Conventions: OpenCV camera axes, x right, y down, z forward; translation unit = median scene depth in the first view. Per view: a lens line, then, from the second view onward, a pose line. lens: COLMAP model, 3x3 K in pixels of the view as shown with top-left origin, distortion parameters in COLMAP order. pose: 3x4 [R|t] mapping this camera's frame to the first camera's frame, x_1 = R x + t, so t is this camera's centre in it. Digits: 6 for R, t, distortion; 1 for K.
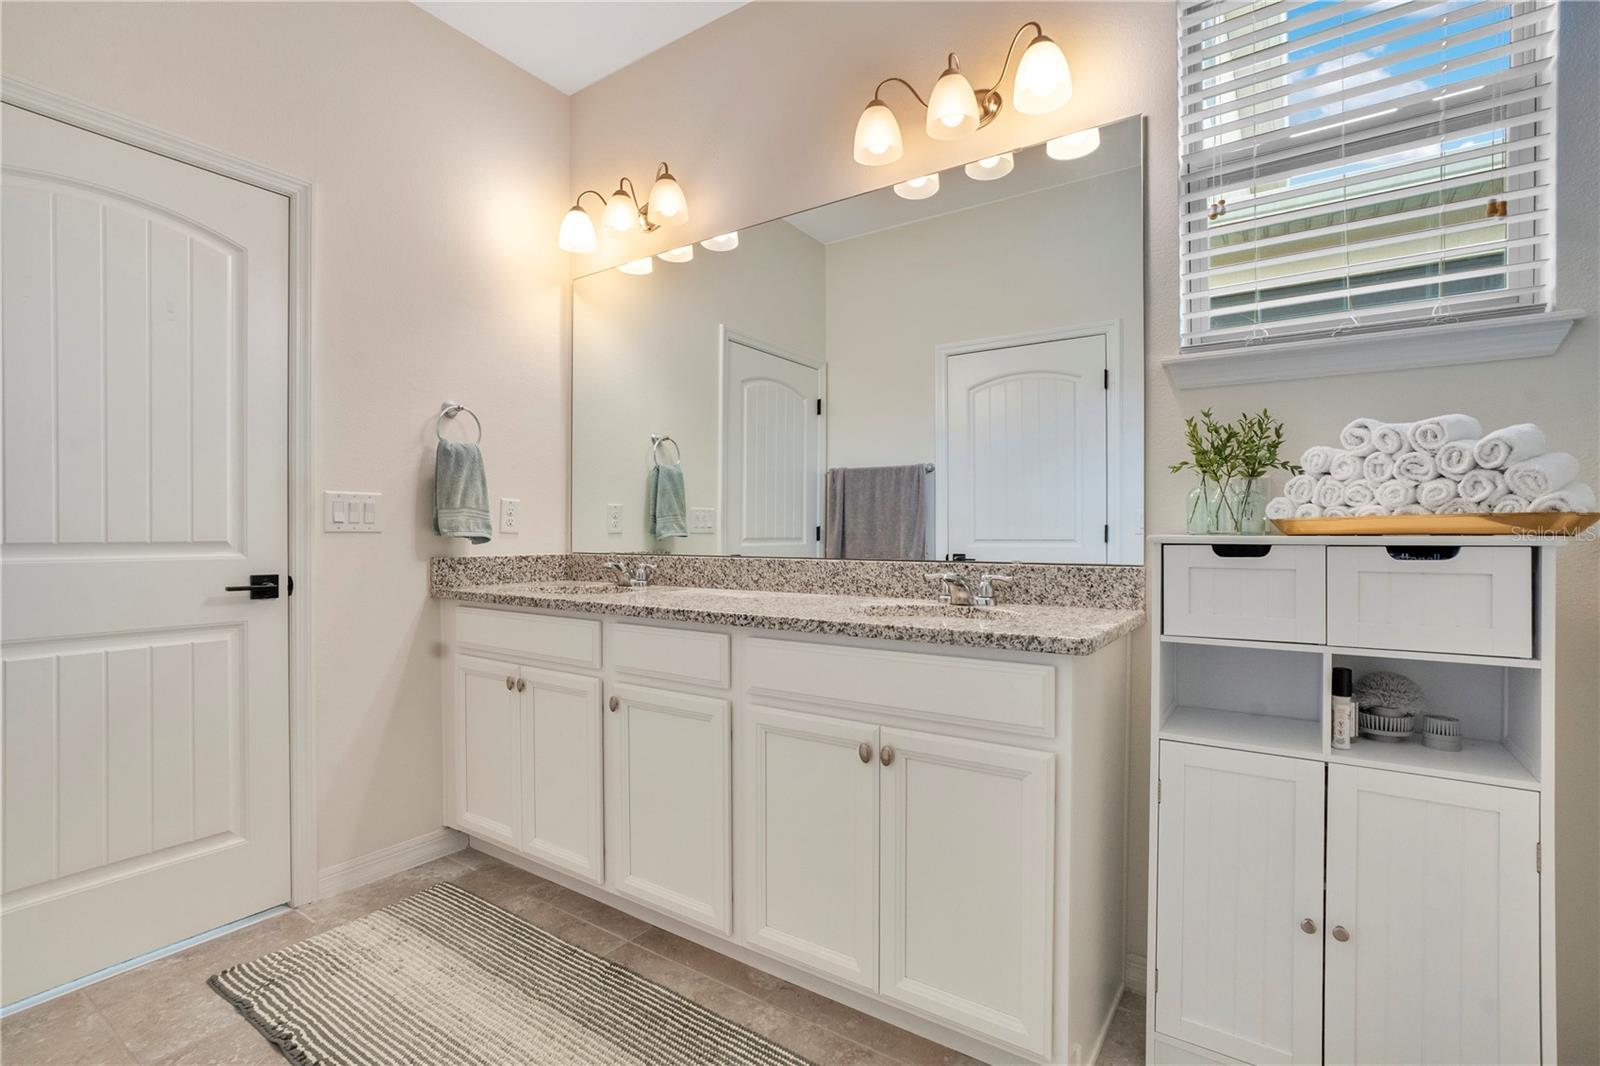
lens RADIAL K [[748.9, 0, 802.3], [0, 748.9, 527.3], [0, 0, 1]] dist [-0.071150, 0.024947]
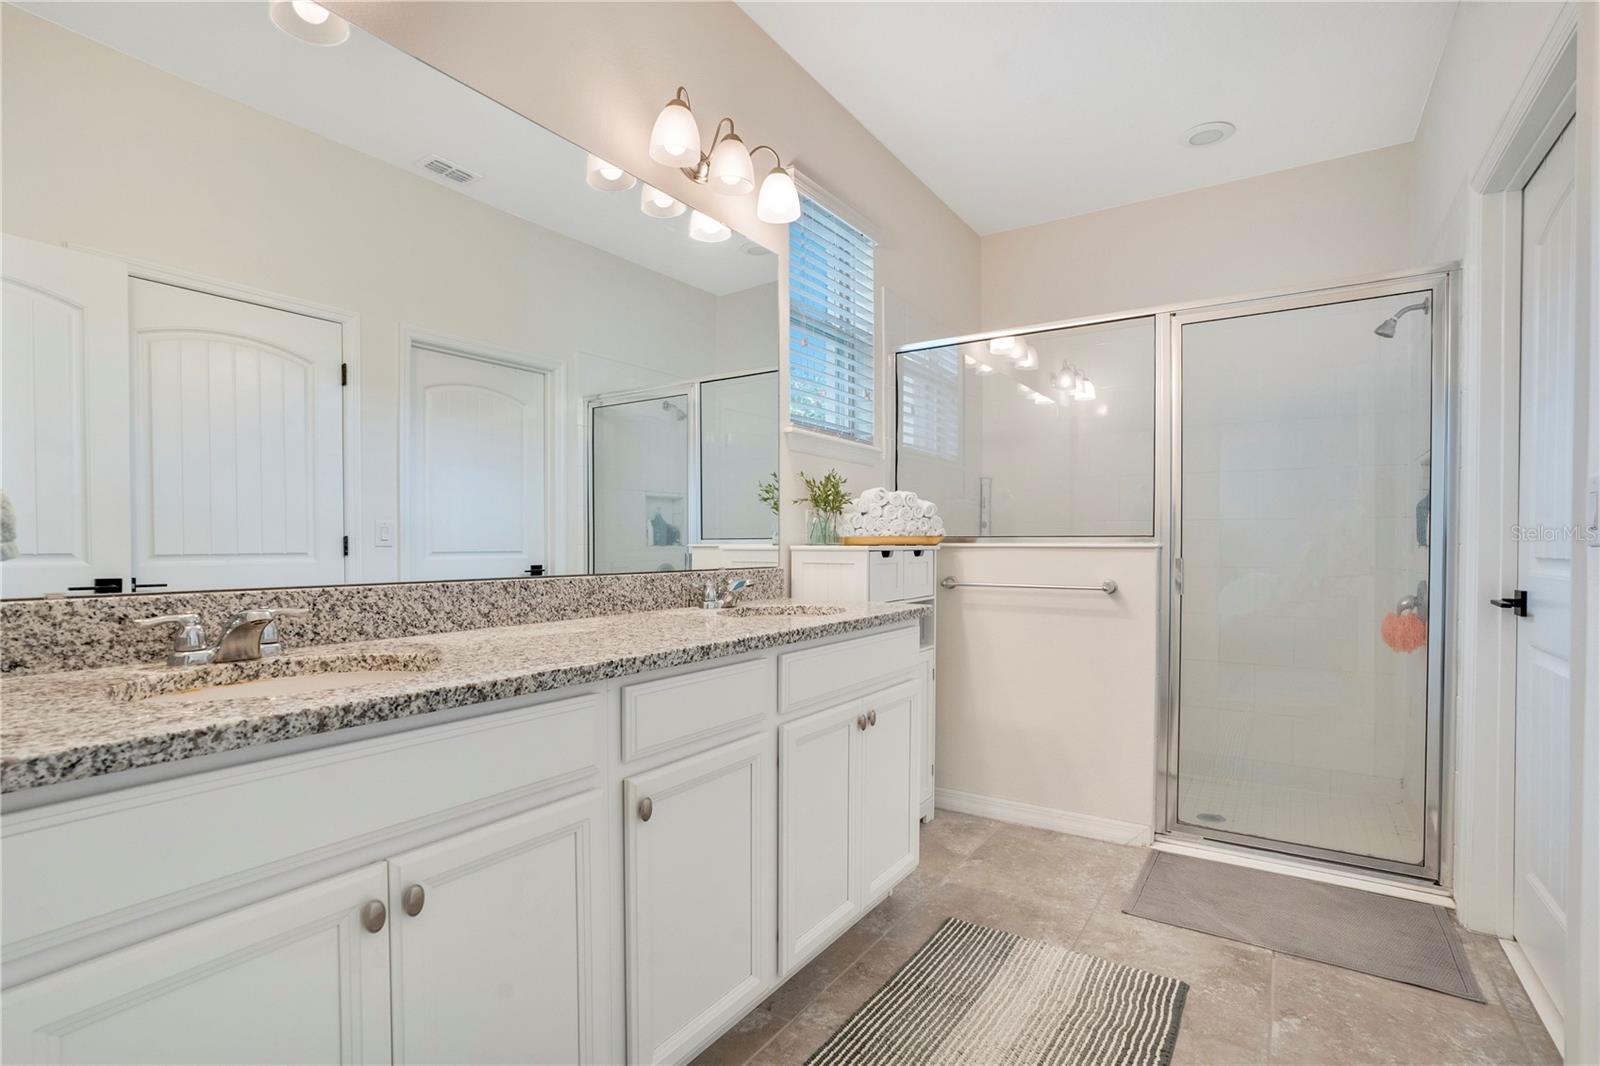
lens RADIAL K [[732.4, 0, 796.5], [0, 732.4, 547.7], [0, 0, 1]] dist [-0.040392, 0.001617]
pose [[0.003178, -0.005696, 0.999979, -0.837200], [-0.009868, 0.999935, 0.005728, 0.004216], [-0.999946, -0.009886, 0.003122, 0.815249]]
